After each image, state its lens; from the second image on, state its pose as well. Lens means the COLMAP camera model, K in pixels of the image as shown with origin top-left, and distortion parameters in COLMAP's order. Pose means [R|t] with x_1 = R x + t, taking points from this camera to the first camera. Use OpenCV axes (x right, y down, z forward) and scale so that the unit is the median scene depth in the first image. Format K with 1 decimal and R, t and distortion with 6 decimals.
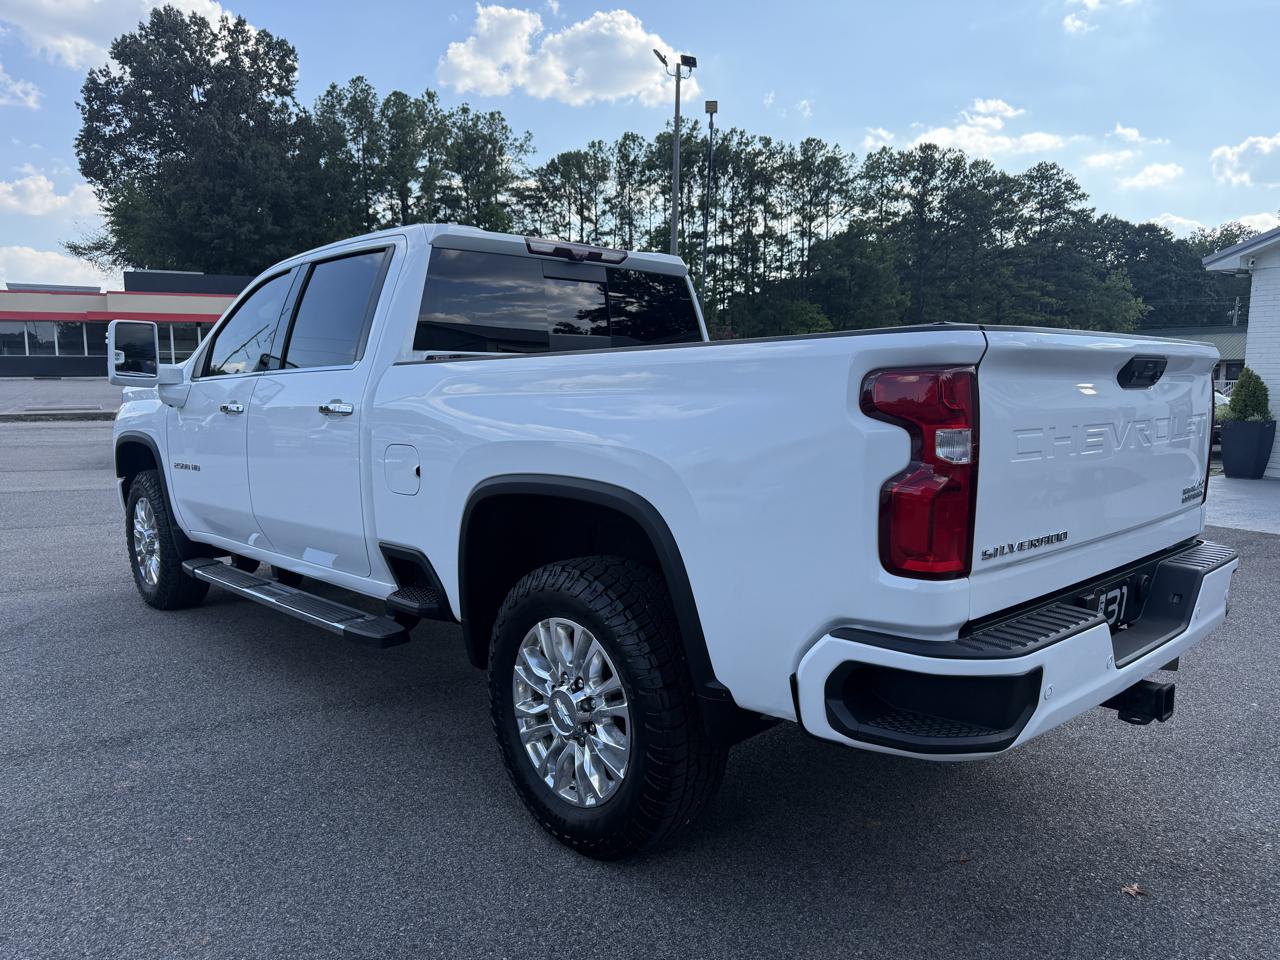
lens RADIAL K [[911.4, 0, 637.4], [0, 911.4, 482.3], [0, 0, 1]] dist [0.045609, -0.058901]
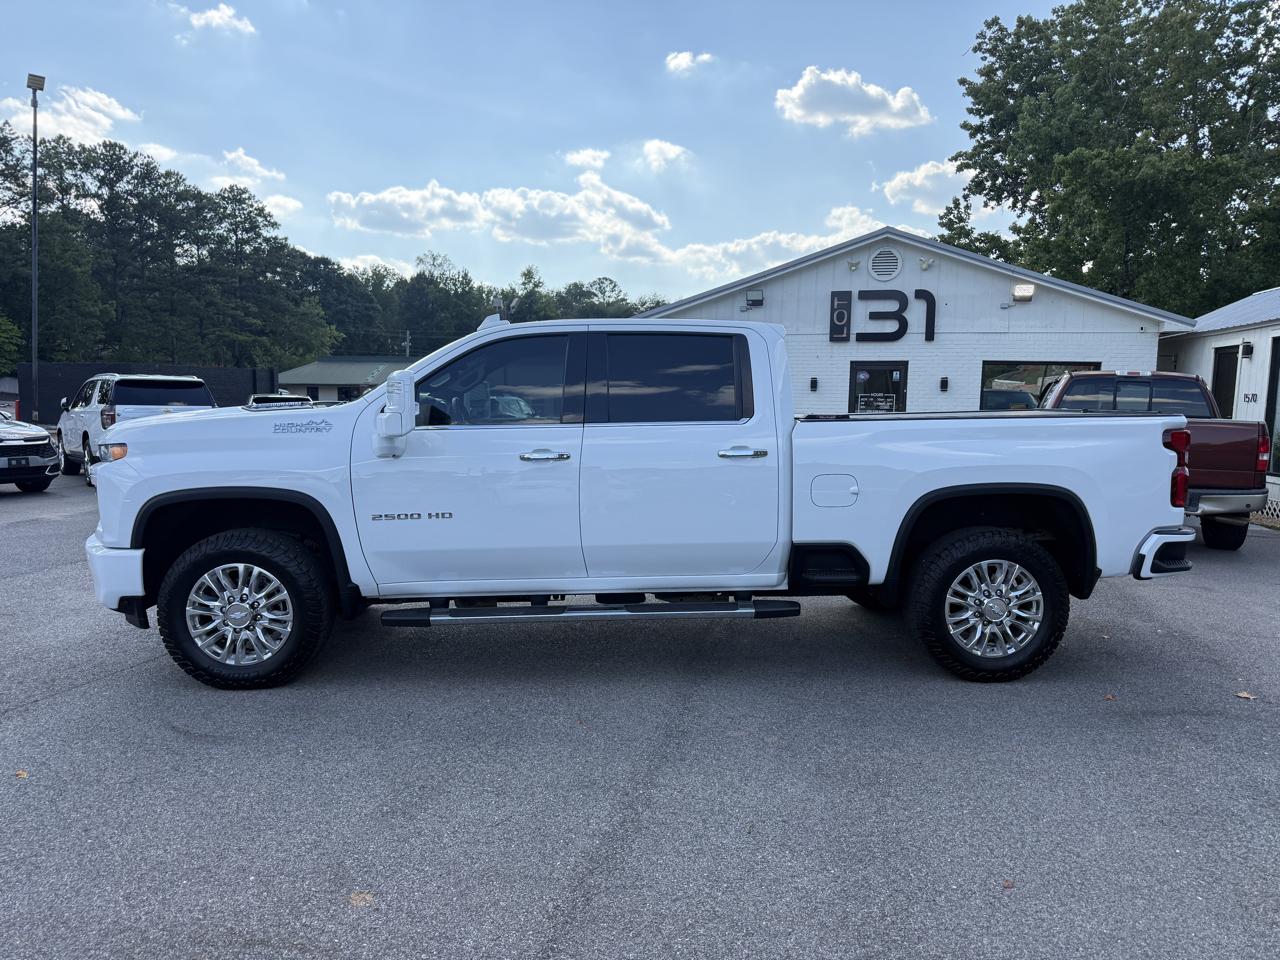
lens RADIAL K [[911.4, 0, 641.9], [0, 911.4, 479.9], [0, 0, 1]] dist [0.045609, -0.058901]
pose [[0.649470, -0.059637, 0.758045, -1.924592], [0.075023, 0.997081, 0.014165, -0.092400], [-0.756677, 0.047671, 0.652049, 0.298221]]
